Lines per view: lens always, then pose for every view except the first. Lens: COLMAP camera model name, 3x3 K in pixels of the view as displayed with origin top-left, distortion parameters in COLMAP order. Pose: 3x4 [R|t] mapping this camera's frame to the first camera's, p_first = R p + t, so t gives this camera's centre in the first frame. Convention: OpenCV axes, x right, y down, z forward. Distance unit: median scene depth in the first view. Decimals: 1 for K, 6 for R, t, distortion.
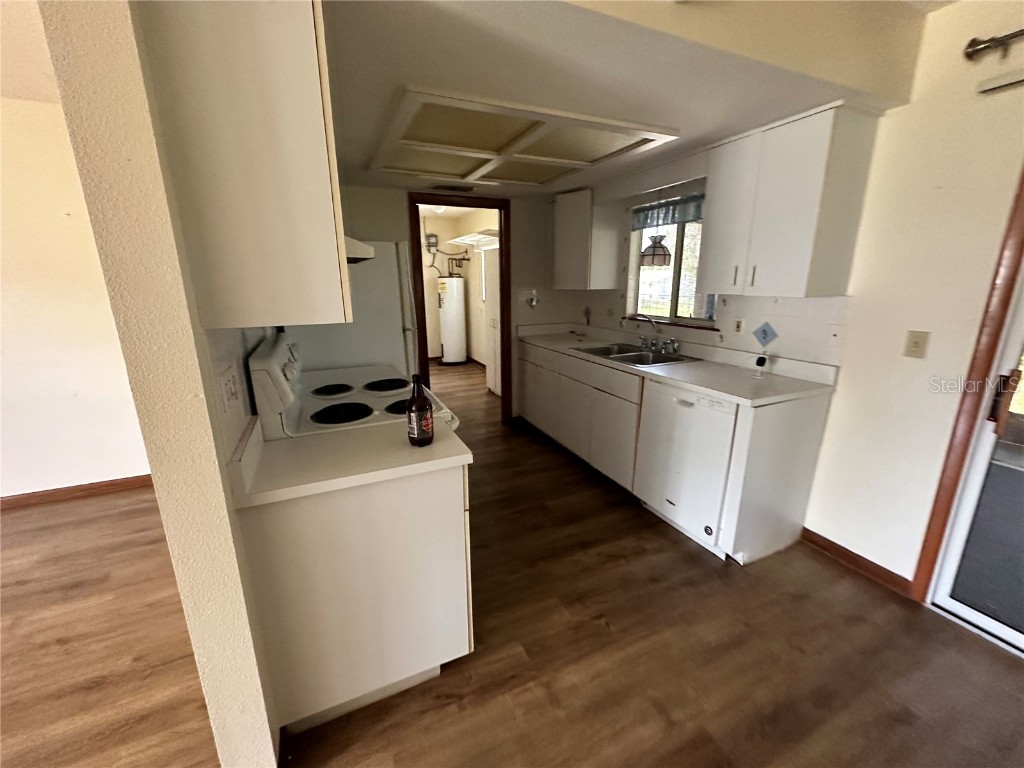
lens RADIAL K [[406.5, 0, 512.8], [0, 406.5, 382.0], [0, 0, 1]] dist [-0.001977, -0.000033]
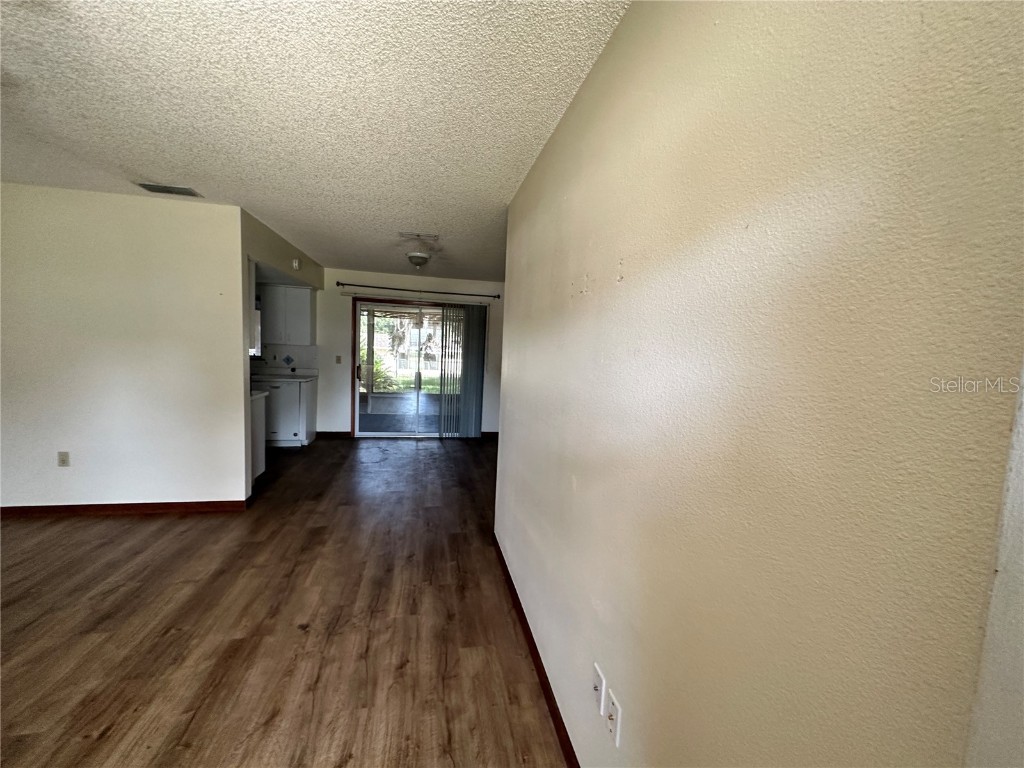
lens RADIAL K [[406.5, 0, 512.8], [0, 406.5, 382.0], [0, 0, 1]] dist [-0.001977, -0.000033]
pose [[0.210251, -0.064739, 0.975502, -1.569325], [0.191349, 0.981232, 0.023878, 0.223380], [-0.958739, 0.181640, 0.218692, -0.855617]]
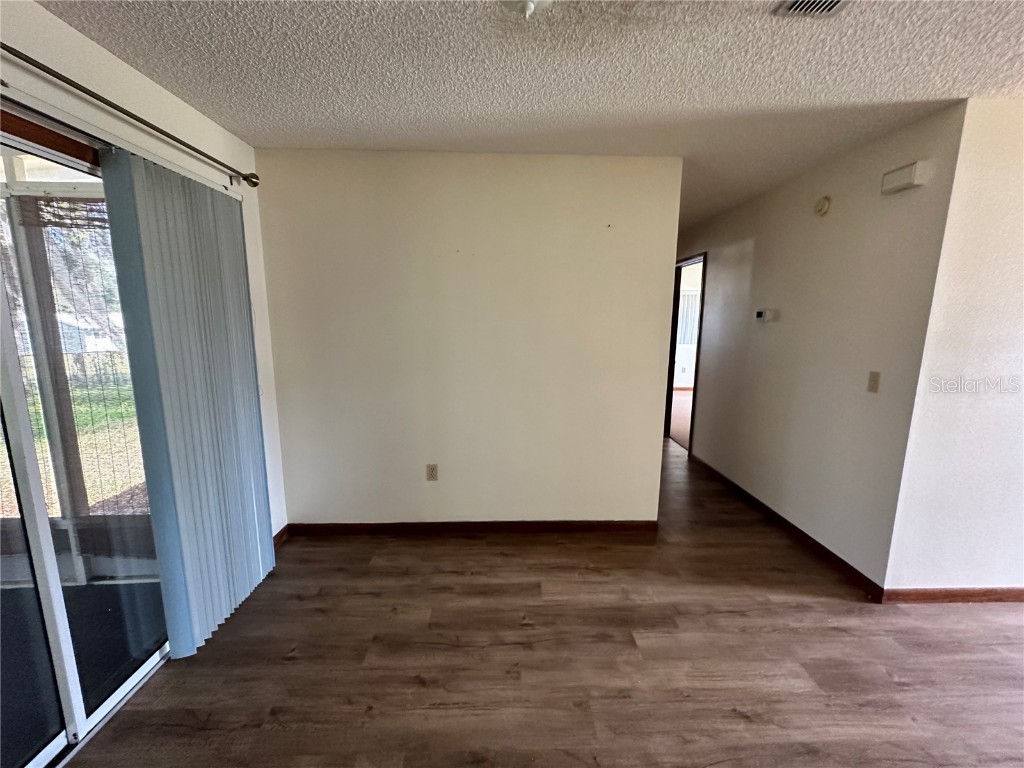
lens RADIAL K [[406.5, 0, 512.8], [0, 406.5, 382.0], [0, 0, 1]] dist [-0.001977, -0.000033]
pose [[-0.922142, -0.059925, 0.382181, 0.179781], [0.094622, 0.922982, 0.373029, -0.162582], [-0.375100, 0.380148, -0.845451, 0.544182]]
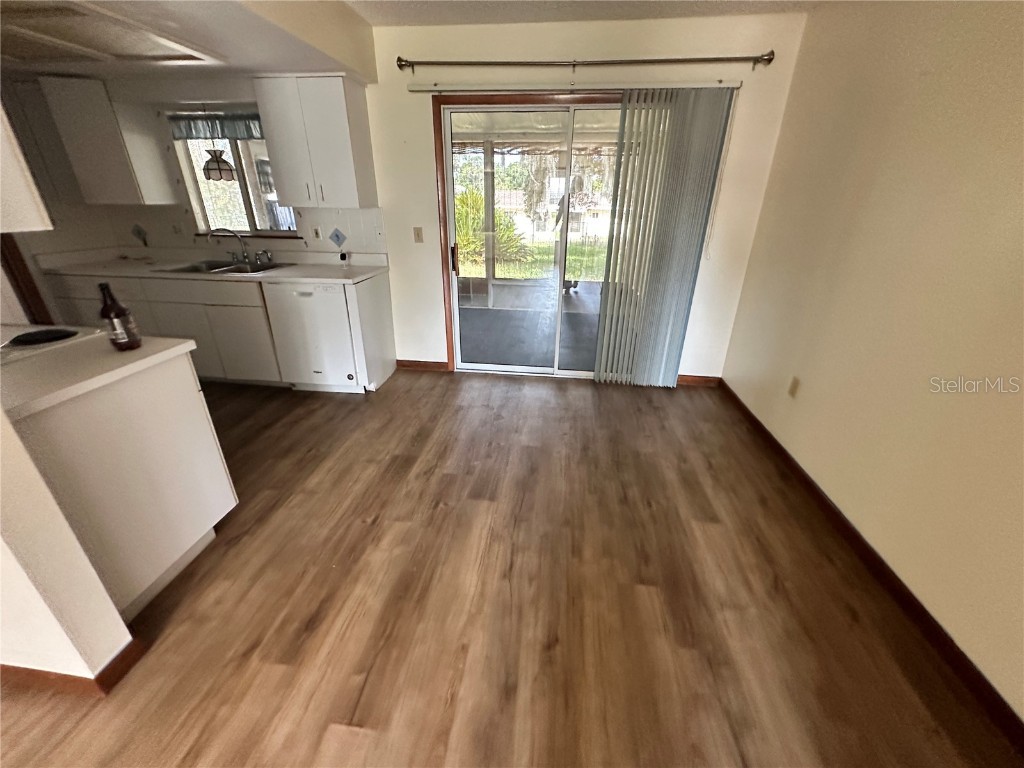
lens RADIAL K [[406.5, 0, 512.8], [0, 406.5, 382.0], [0, 0, 1]] dist [-0.001977, -0.000033]
pose [[0.517636, -0.339922, 0.785179, -0.347756], [0.193161, 0.940429, 0.279790, 0.078054], [-0.833511, 0.006836, 0.552460, -0.281305]]
